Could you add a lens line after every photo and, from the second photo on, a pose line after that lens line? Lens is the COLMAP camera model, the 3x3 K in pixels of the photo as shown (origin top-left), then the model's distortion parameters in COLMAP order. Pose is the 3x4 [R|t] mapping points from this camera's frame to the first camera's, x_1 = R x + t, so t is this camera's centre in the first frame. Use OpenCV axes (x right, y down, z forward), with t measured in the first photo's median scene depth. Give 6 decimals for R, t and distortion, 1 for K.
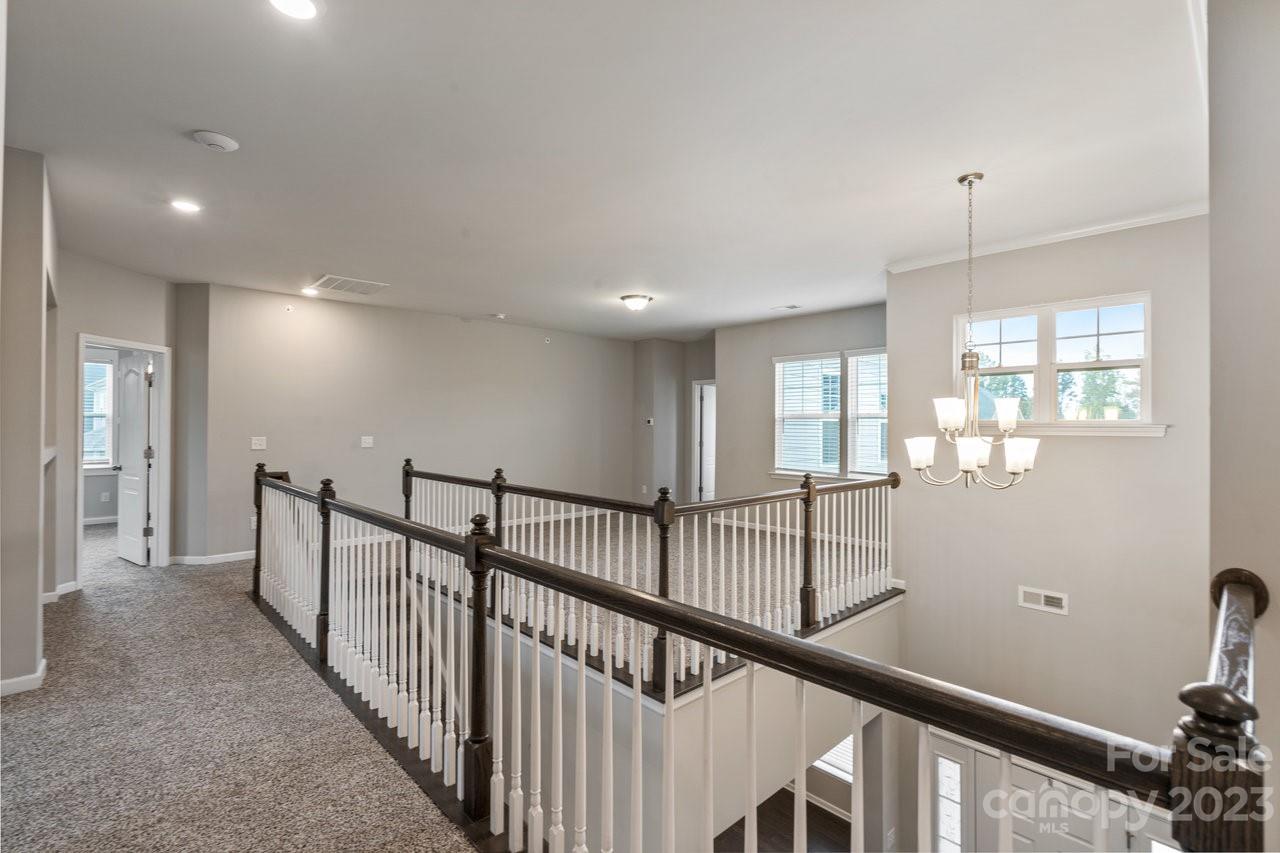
lens RADIAL K [[599.6, 0, 640.0], [0, 599.6, 426.5], [0, 0, 1]] dist [0.002771, 0.000629]
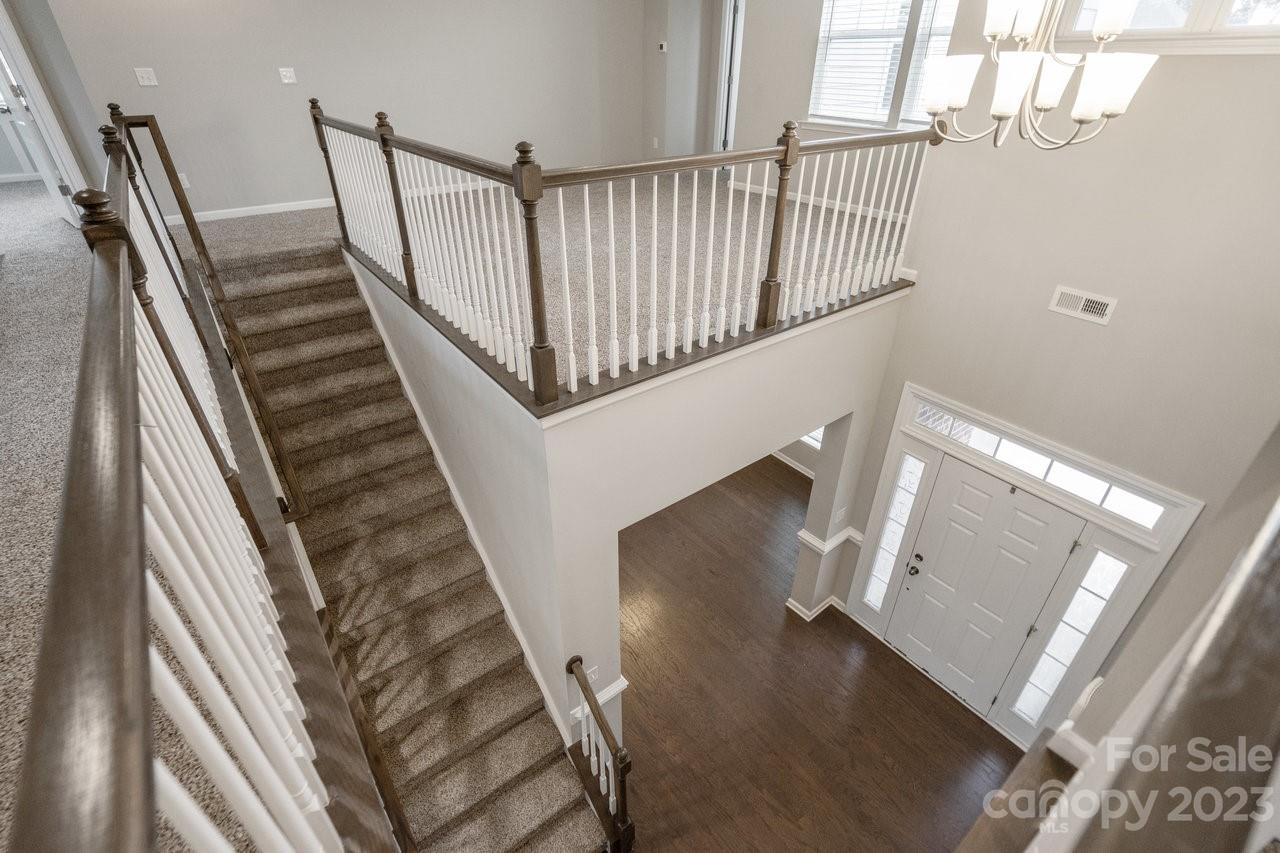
lens RADIAL K [[593.5, 0, 640.0], [0, 593.5, 413.6], [0, 0, 1]] dist [0.000703, 0.000602]
pose [[0.992435, 0.058868, -0.107735, 0.162610], [0.005207, 0.856567, 0.516010, 0.006637], [0.122659, -0.512667, 0.849781, 0.169248]]
